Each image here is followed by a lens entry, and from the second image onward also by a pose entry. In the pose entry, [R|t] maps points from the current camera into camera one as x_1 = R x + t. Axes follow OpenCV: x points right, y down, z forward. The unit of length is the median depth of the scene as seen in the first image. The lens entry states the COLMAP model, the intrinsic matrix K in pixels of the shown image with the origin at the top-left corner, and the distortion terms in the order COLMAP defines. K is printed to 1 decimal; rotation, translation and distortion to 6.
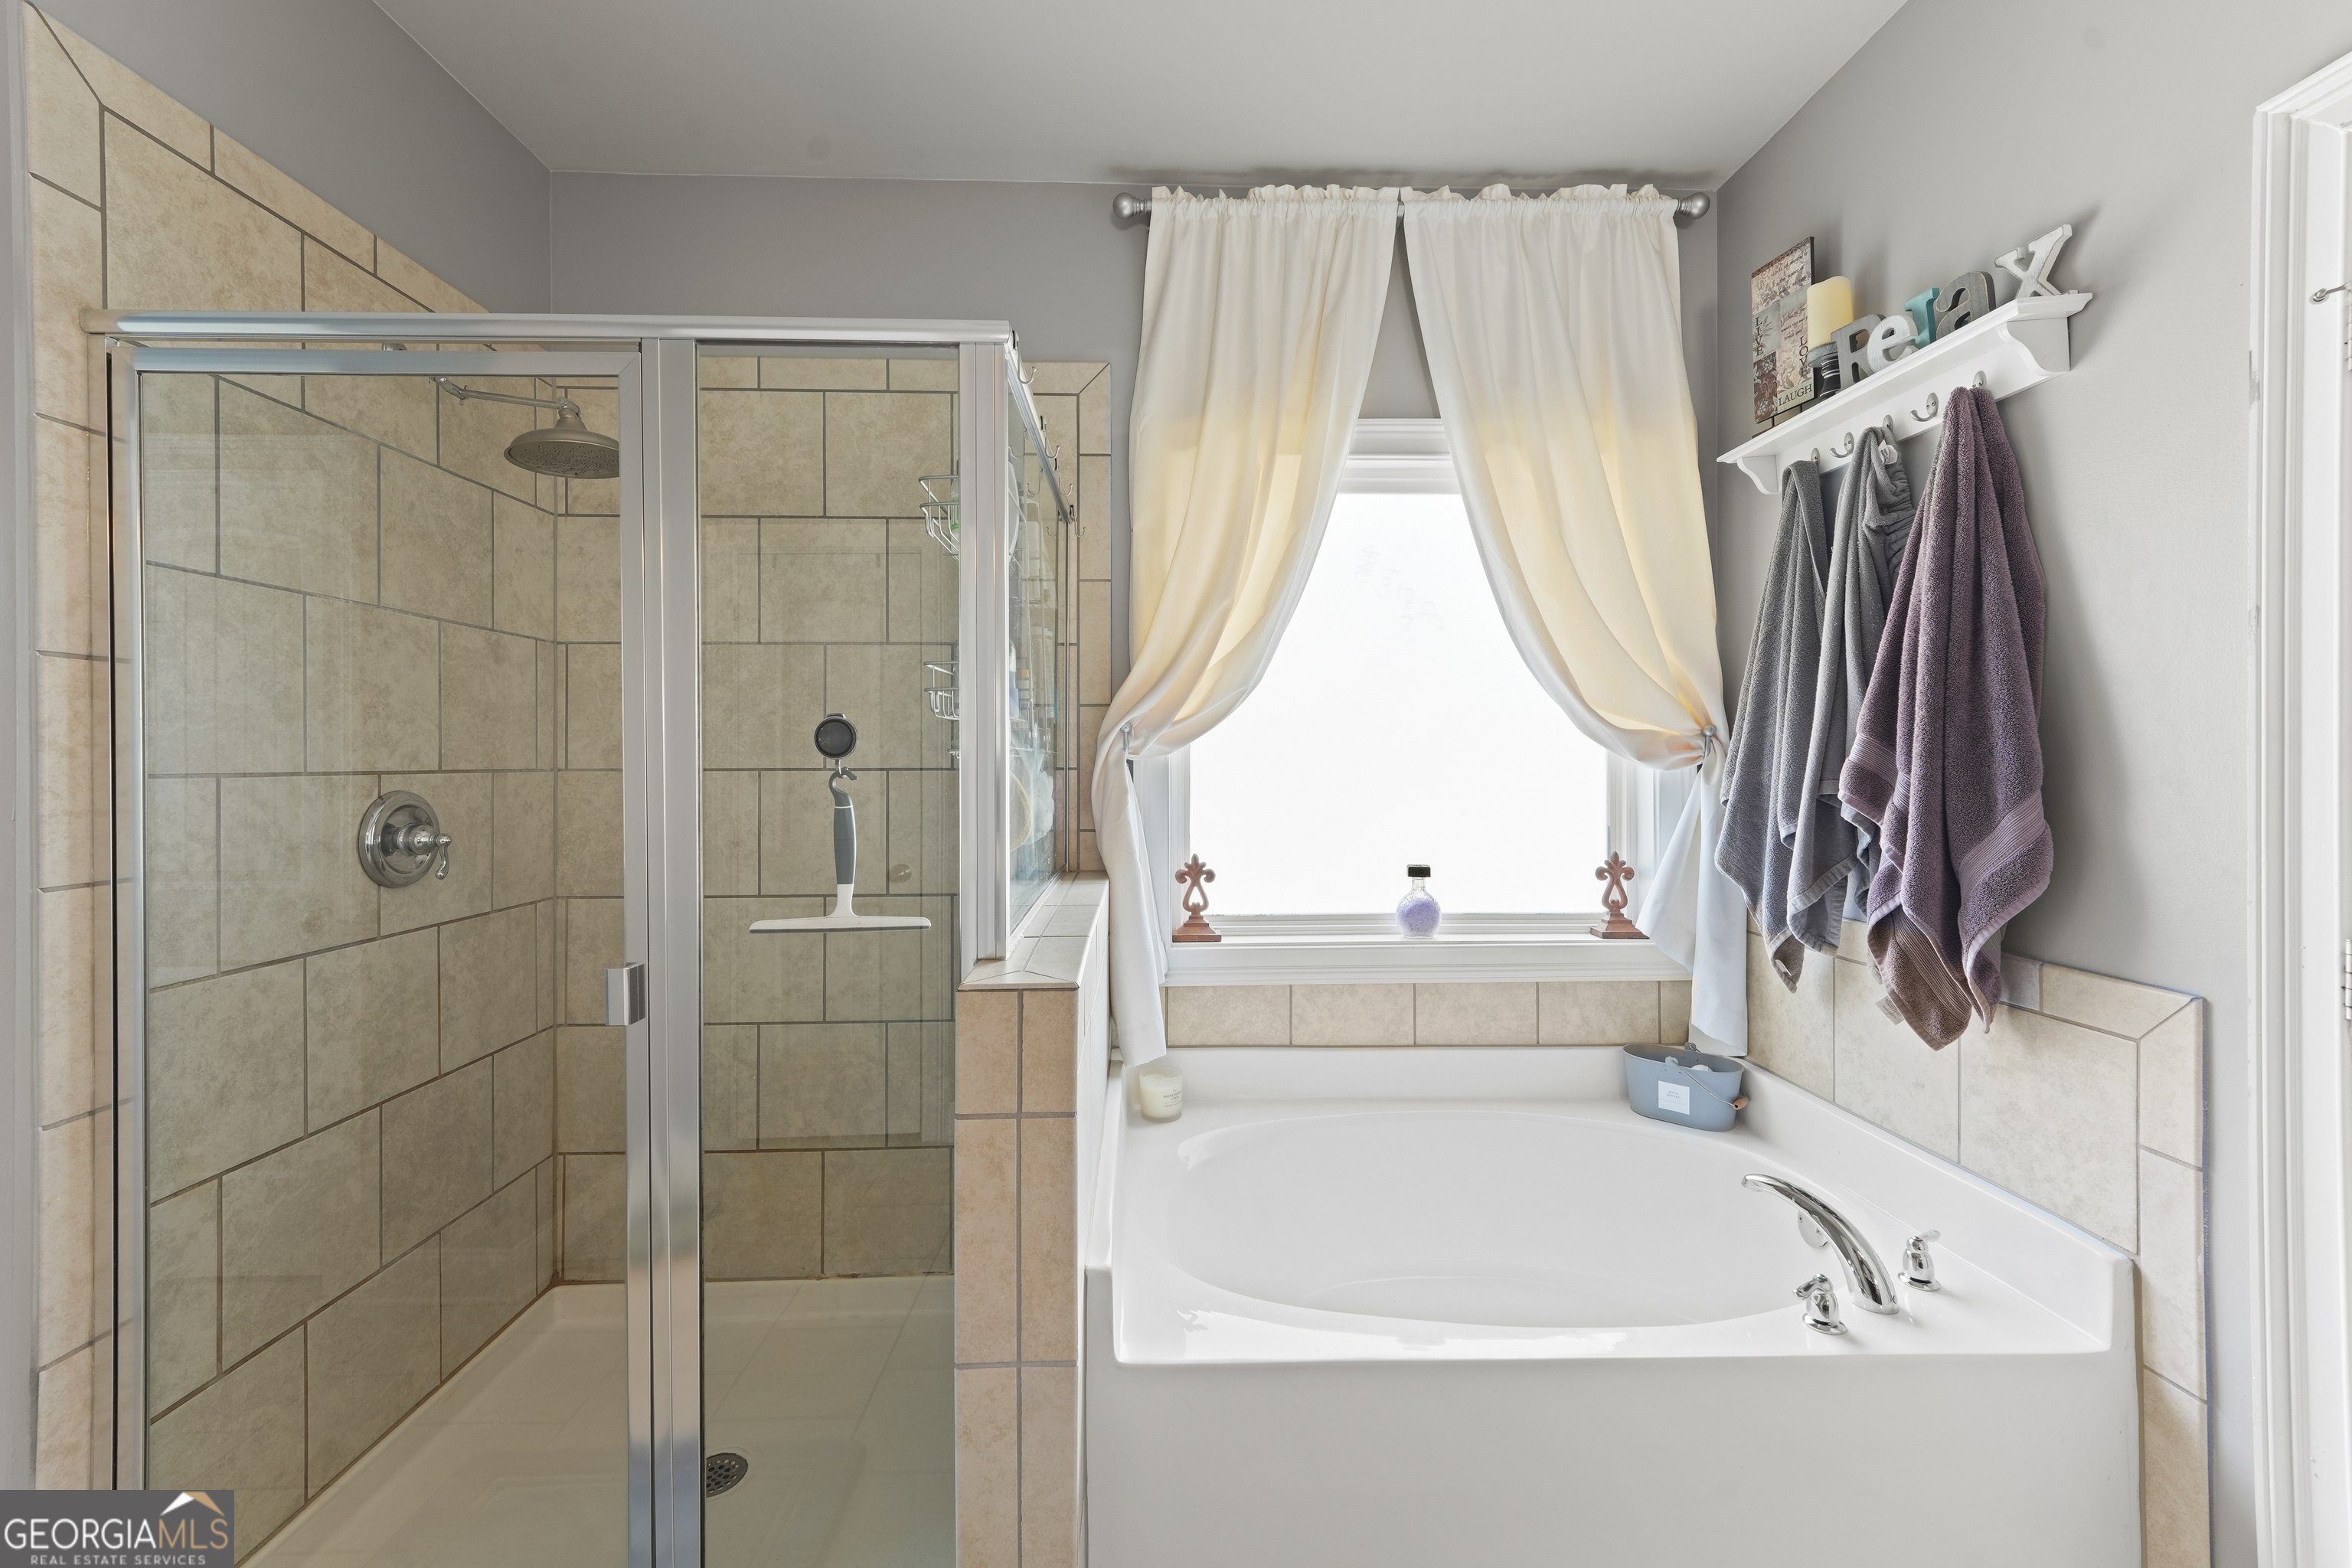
lens RADIAL K [[964.8, 0, 1177.7], [0, 964.8, 766.6], [0, 0, 1]] dist [0.001663, 0.000122]
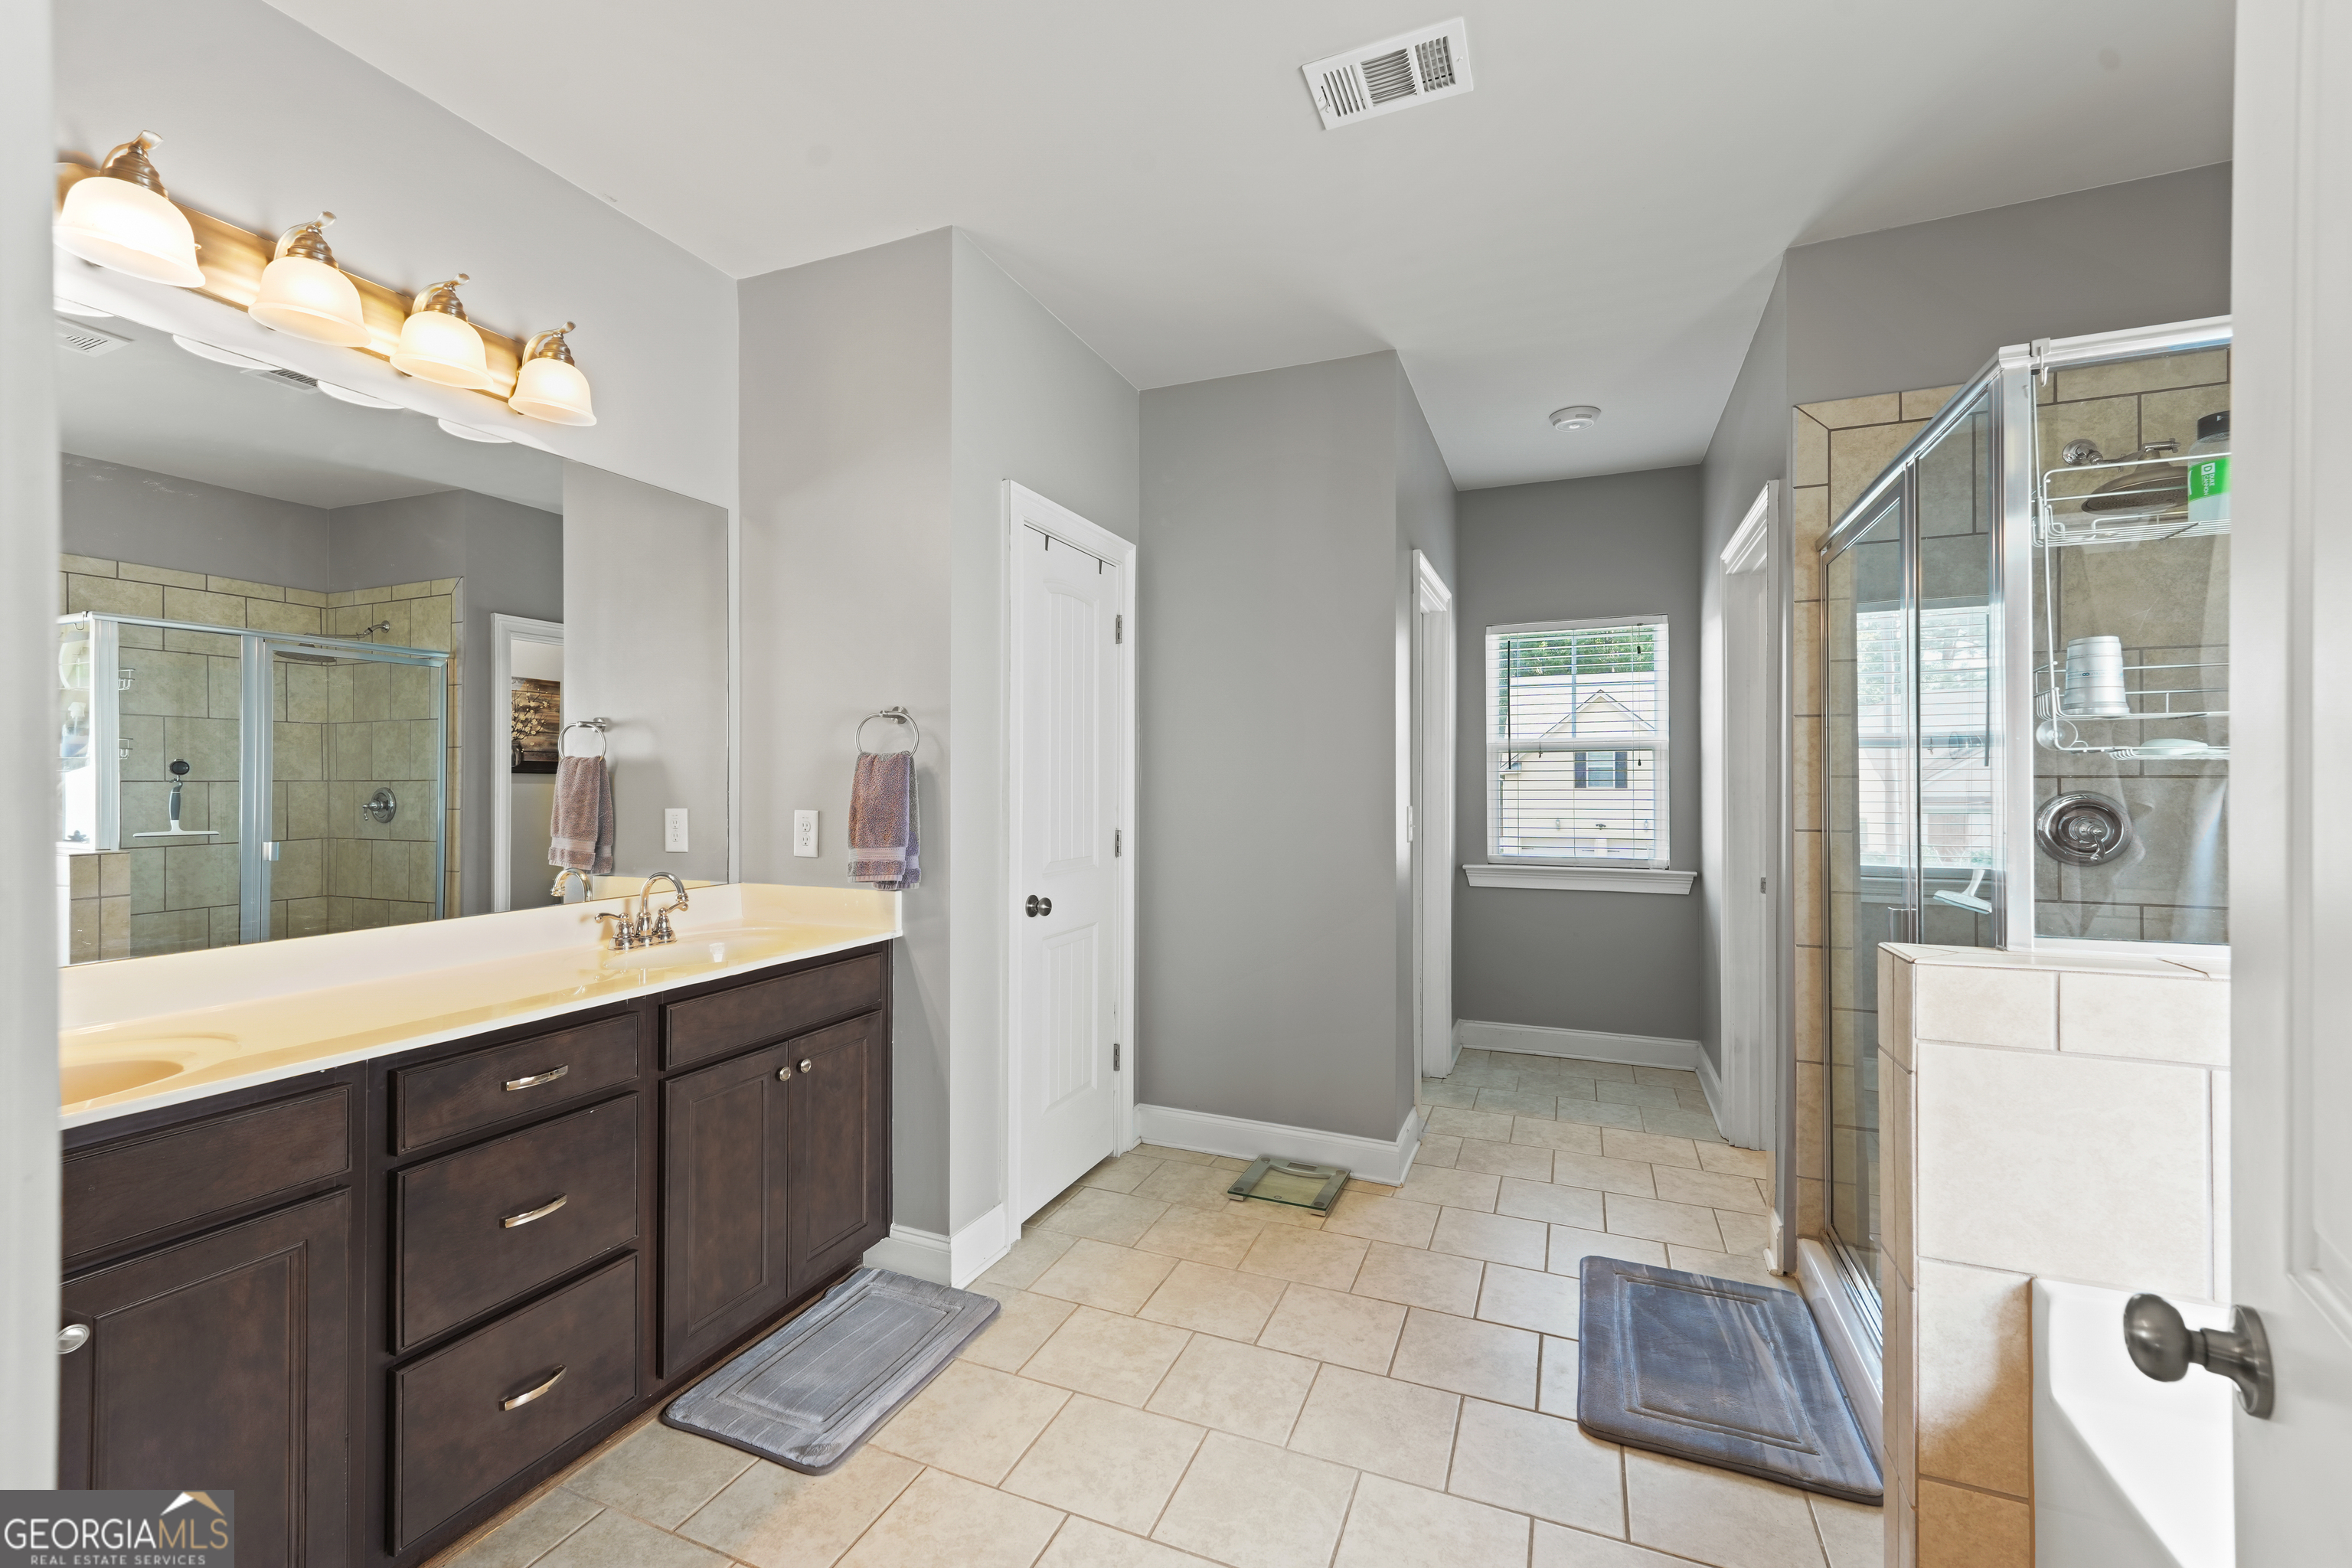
lens RADIAL K [[964.8, 0, 1175.7], [0, 964.8, 770.1], [0, 0, 1]] dist [0.001663, 0.000122]
pose [[-0.414914, 0.004463, -0.909850, 1.195421], [-0.002835, 0.999977, 0.006198, -0.009865], [0.909856, 0.005151, -0.414891, 0.614718]]
